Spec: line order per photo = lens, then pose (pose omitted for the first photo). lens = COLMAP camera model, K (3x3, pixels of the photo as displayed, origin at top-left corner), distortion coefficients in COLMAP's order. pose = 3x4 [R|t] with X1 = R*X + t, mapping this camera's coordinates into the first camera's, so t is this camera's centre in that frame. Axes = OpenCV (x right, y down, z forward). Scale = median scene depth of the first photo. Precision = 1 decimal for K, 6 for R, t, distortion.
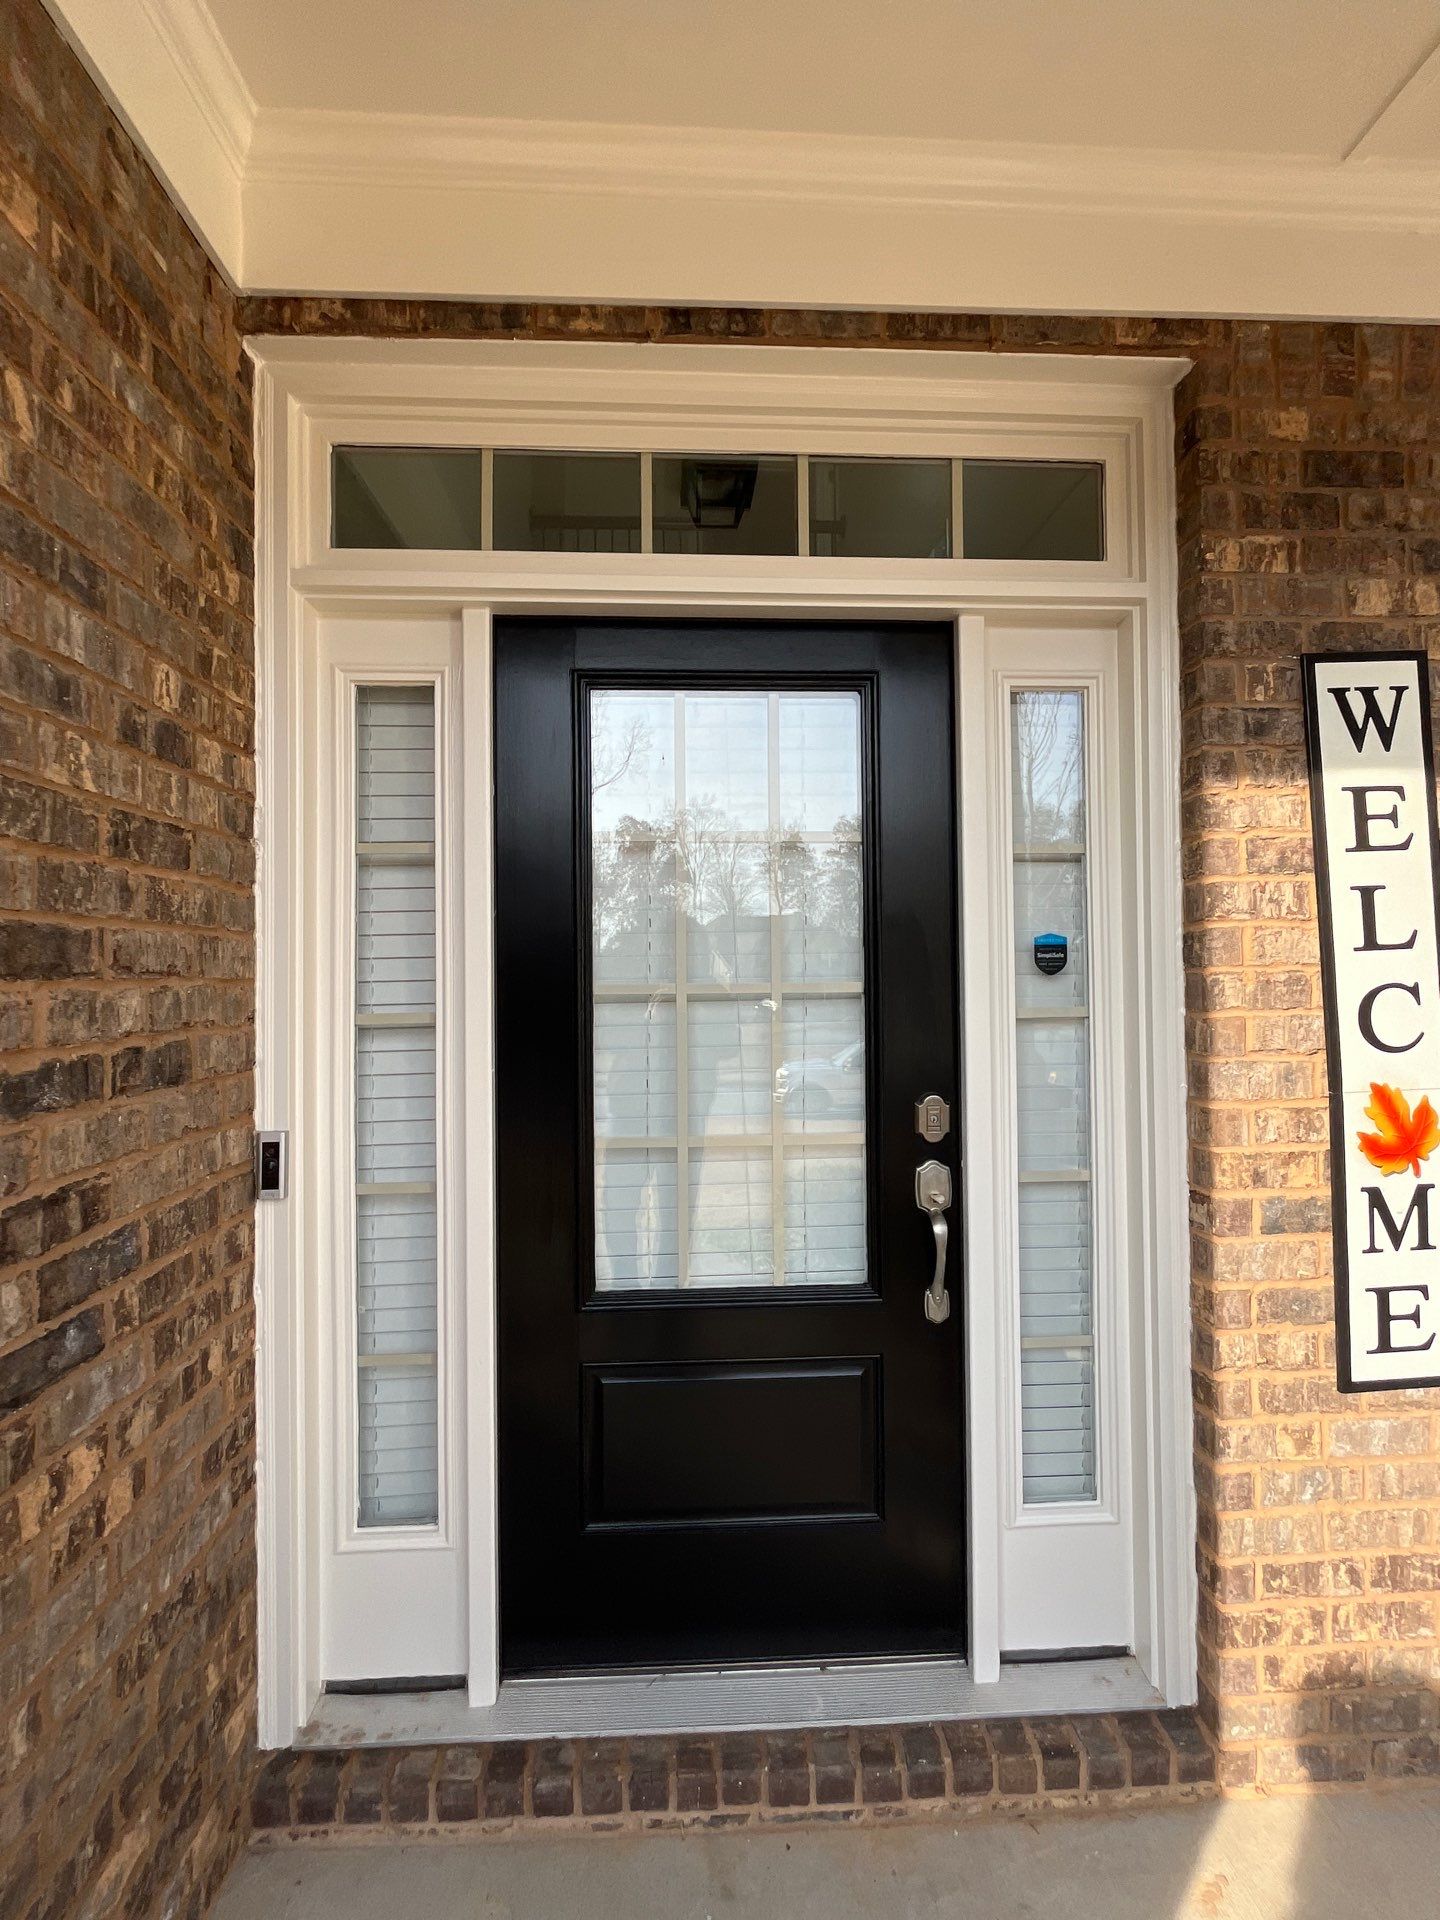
lens RADIAL K [[855.8, 0, 720.0], [0, 855.8, 955.9], [0, 0, 1]] dist [-0.001347, -0.000320]
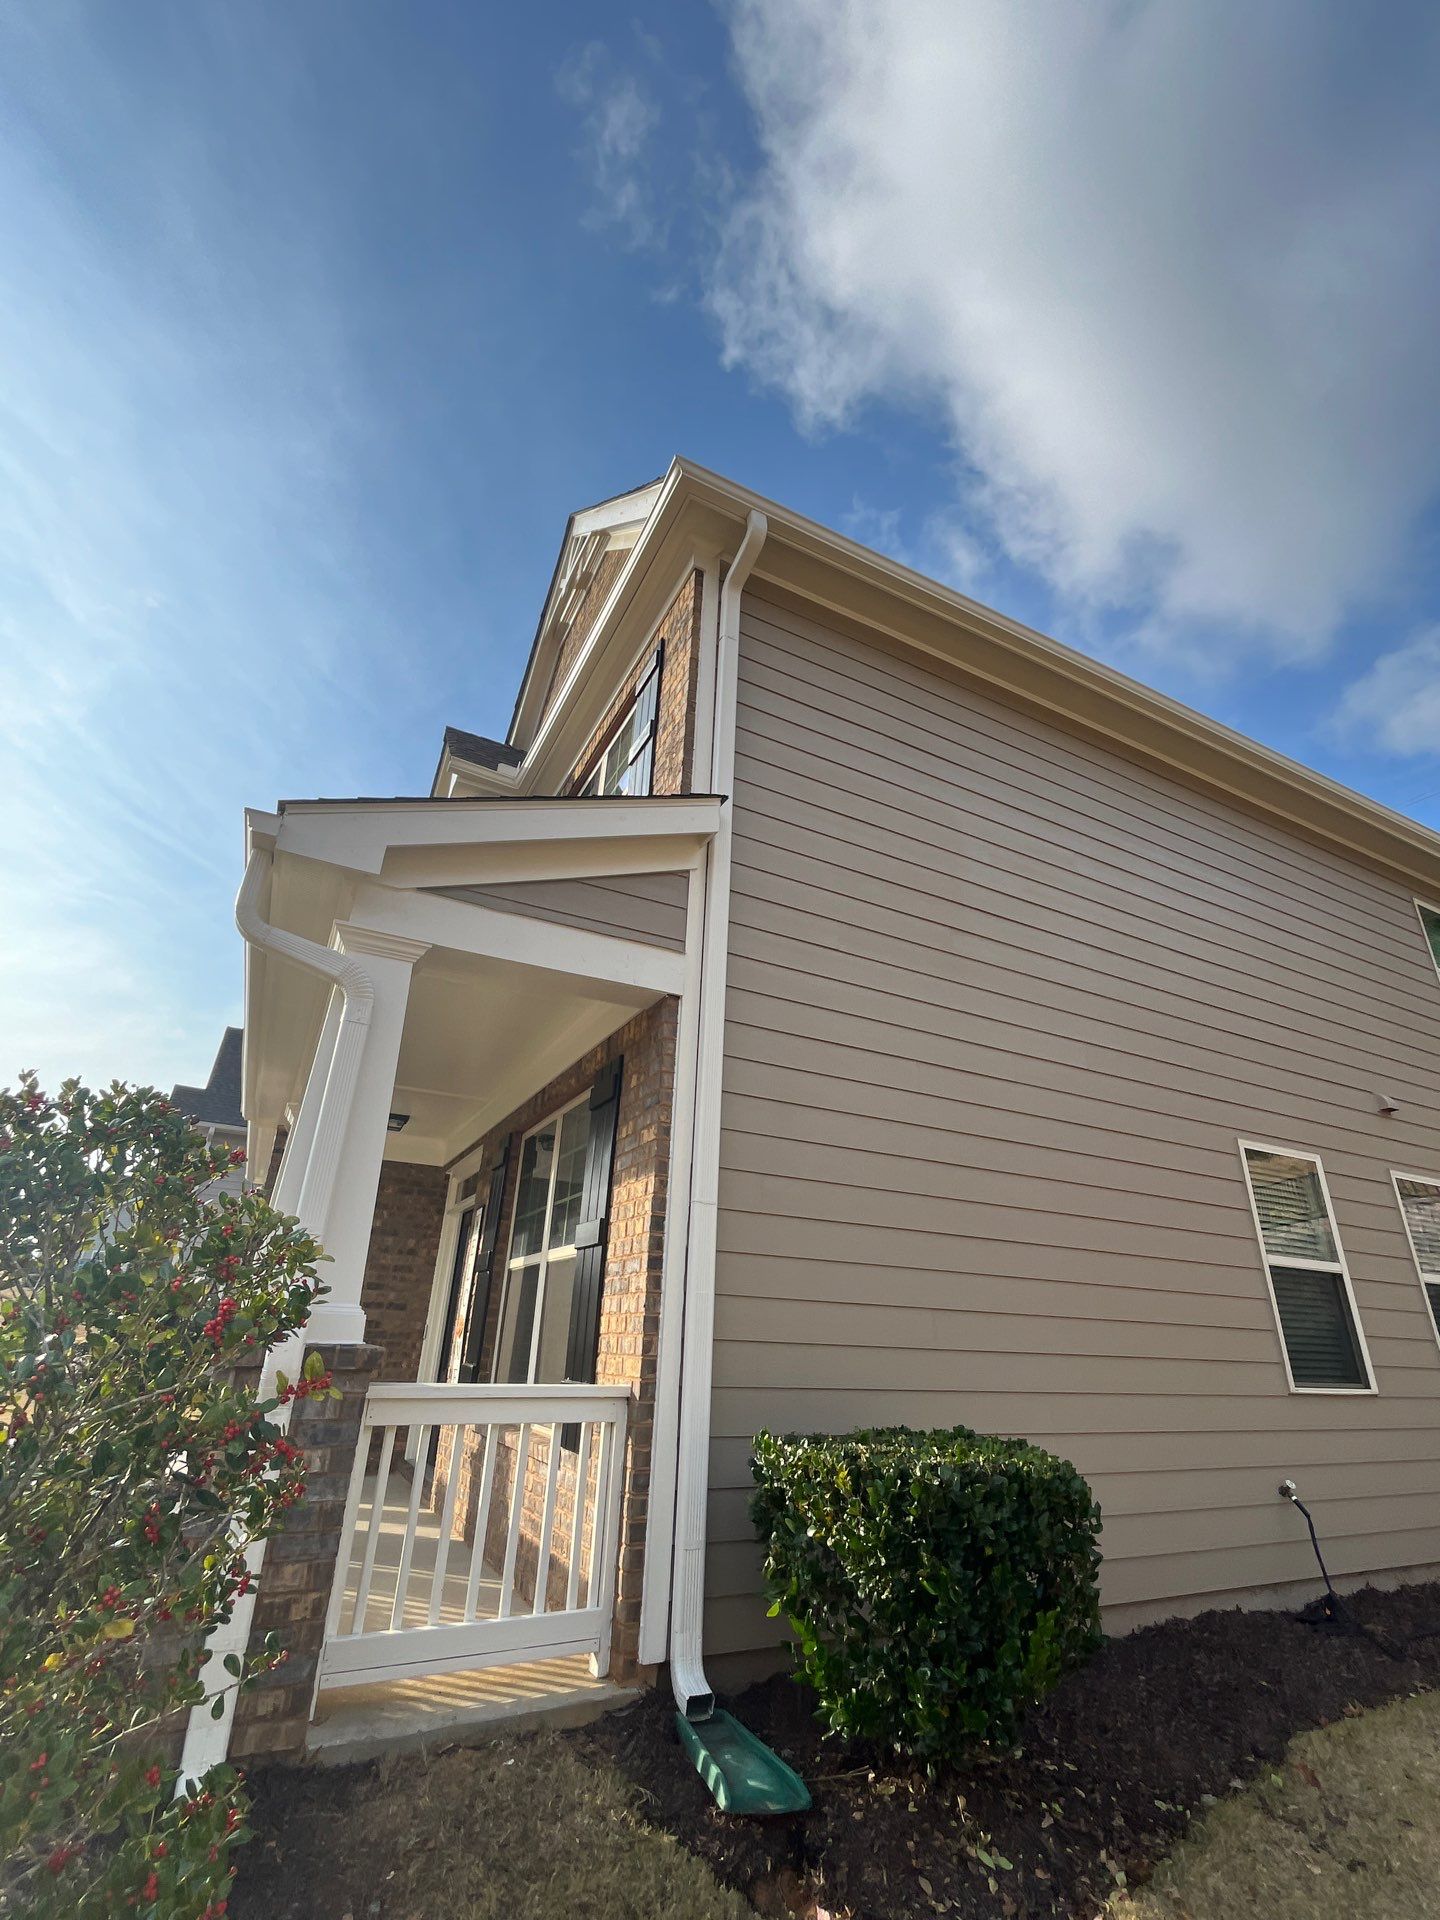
lens RADIAL K [[855.8, 0, 721.4], [0, 855.8, 956.8], [0, 0, 1]] dist [-0.001347, -0.000320]
pose [[0.414970, -0.347751, -0.840755, 5.374764], [-0.021420, 0.920084, -0.391135, 0.142702], [0.909583, 0.180318, 0.374359, 0.274427]]
